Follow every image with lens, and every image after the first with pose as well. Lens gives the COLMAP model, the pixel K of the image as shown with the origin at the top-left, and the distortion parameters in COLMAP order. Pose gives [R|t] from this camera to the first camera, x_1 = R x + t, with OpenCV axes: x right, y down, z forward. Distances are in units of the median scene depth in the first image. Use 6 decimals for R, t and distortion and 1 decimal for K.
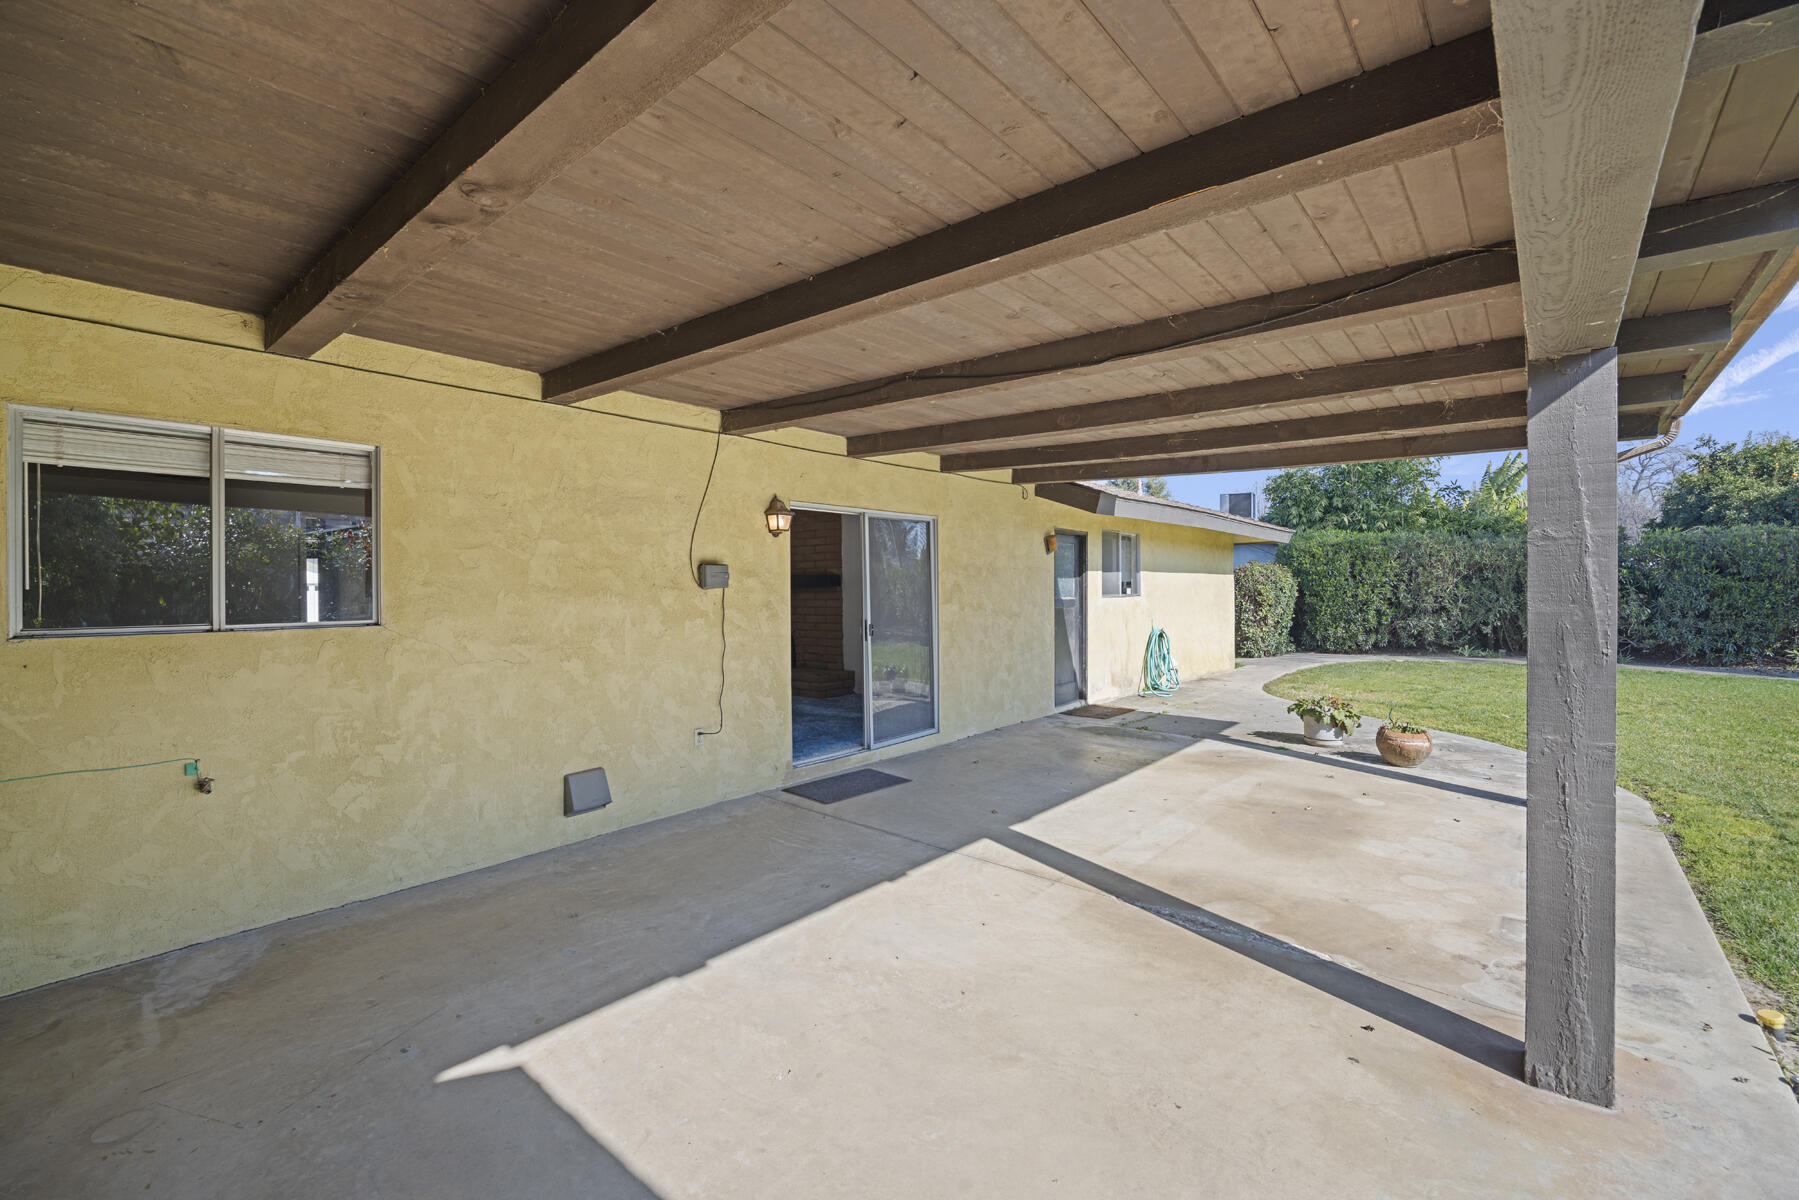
lens RADIAL K [[769.4, 0, 909.0], [0, 769.4, 593.1], [0, 0, 1]] dist [-0.015025, 0.000527]
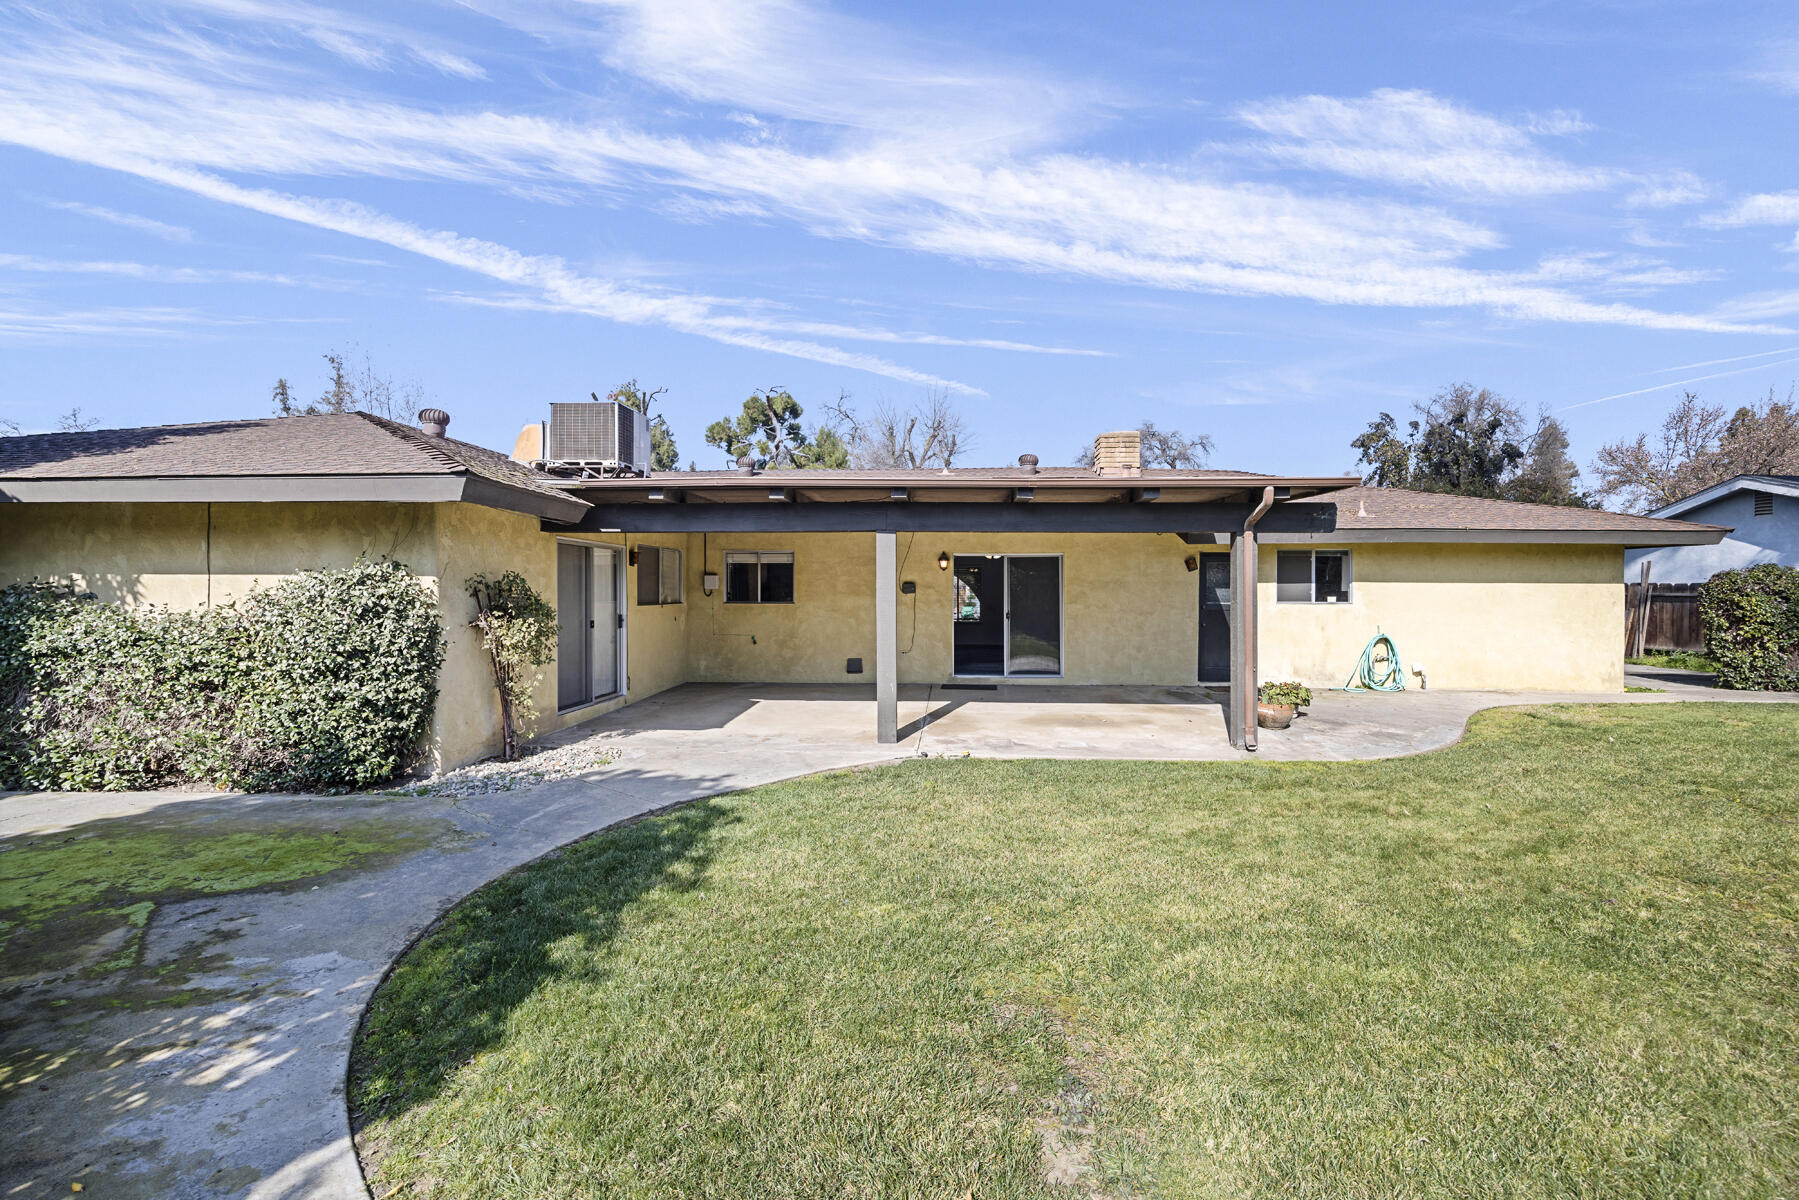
lens RADIAL K [[769.4, 0, 909.0], [0, 769.4, 593.1], [0, 0, 1]] dist [-0.015025, 0.000527]
pose [[0.557579, 0.011279, -0.830047, 1.437944], [-0.012064, 0.999912, 0.005484, -0.016894], [0.830036, 0.006956, 0.557666, -0.285913]]
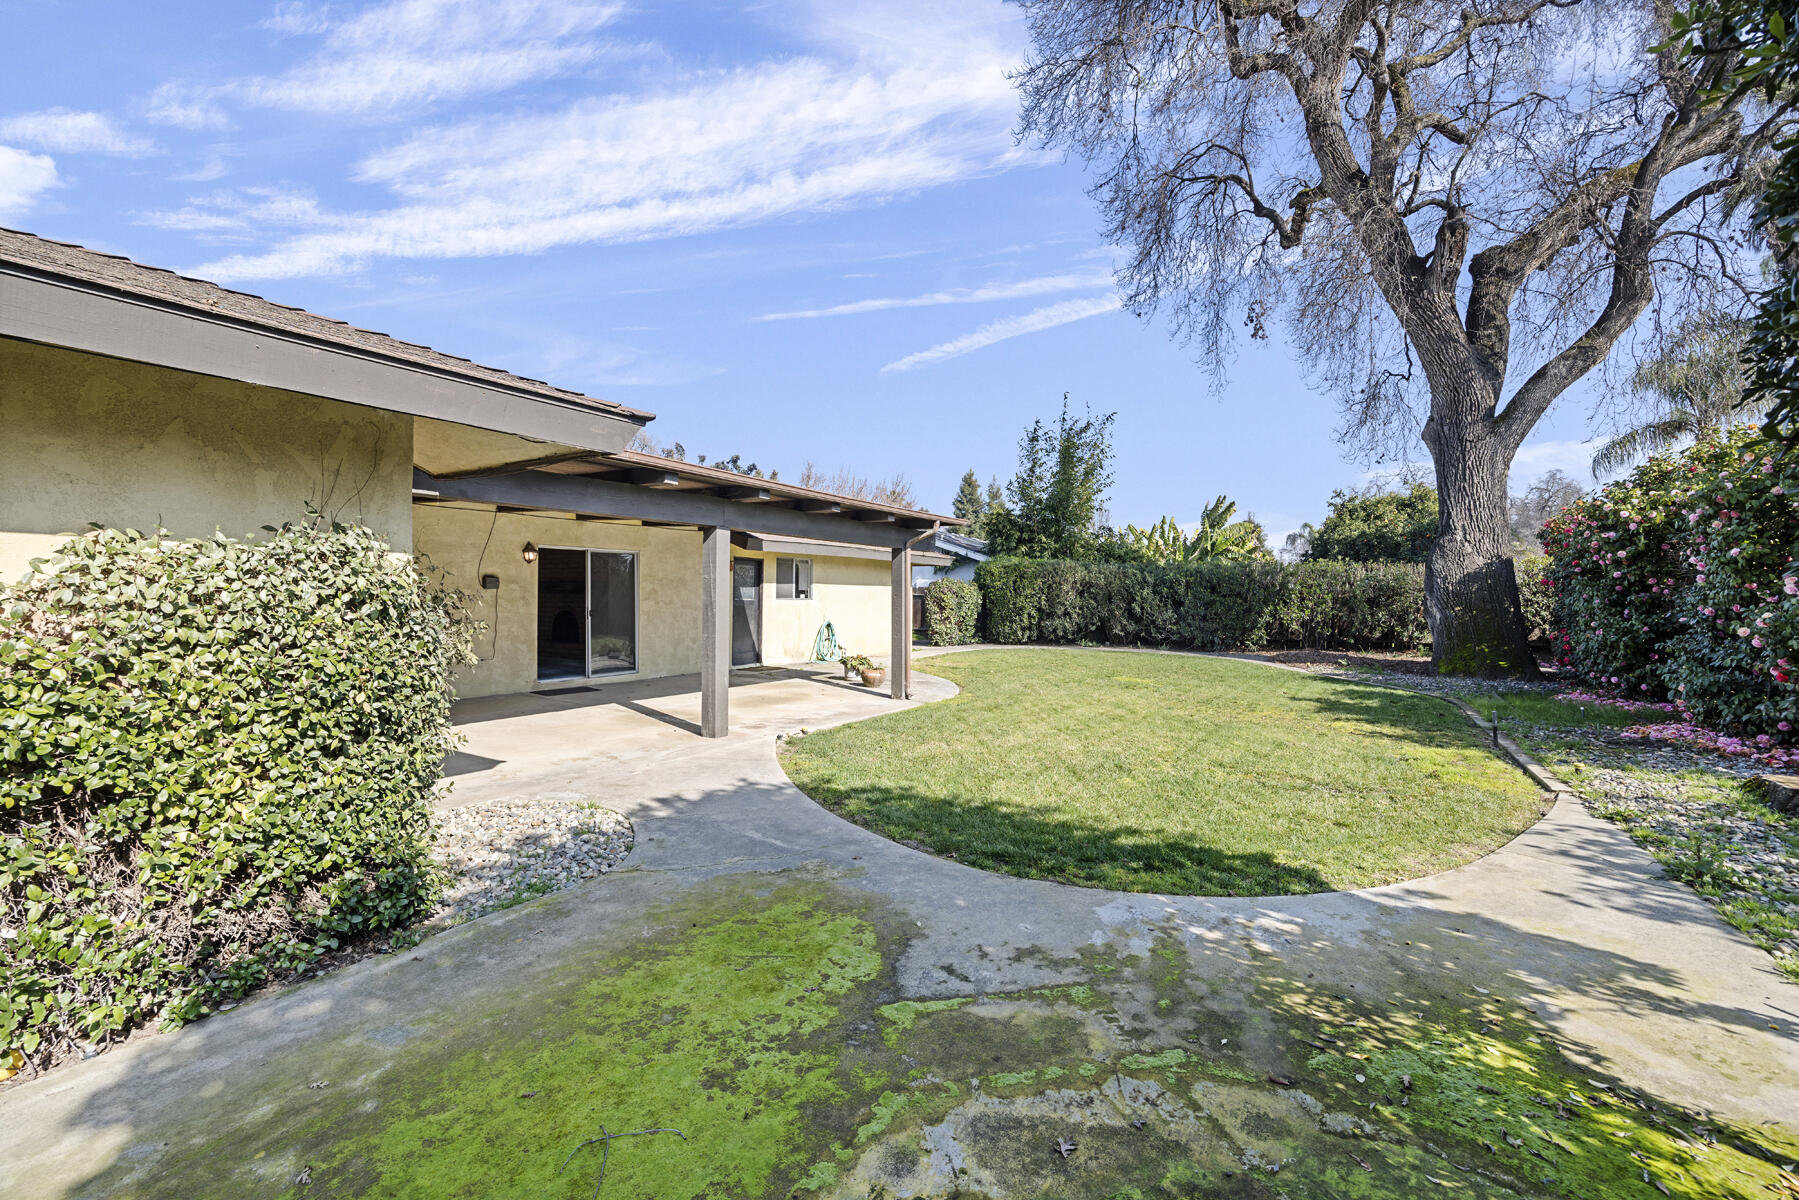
lens RADIAL K [[777.5, 0, 899.5], [0, 777.5, 600.0], [0, 0, 1]] dist [-0.015780, 0.000129]
pose [[0.992482, 0.016762, 0.121241, 0.468330], [-0.016700, 0.999859, -0.001529, 0.006839], [-0.121250, -0.000507, 0.992622, -0.955627]]
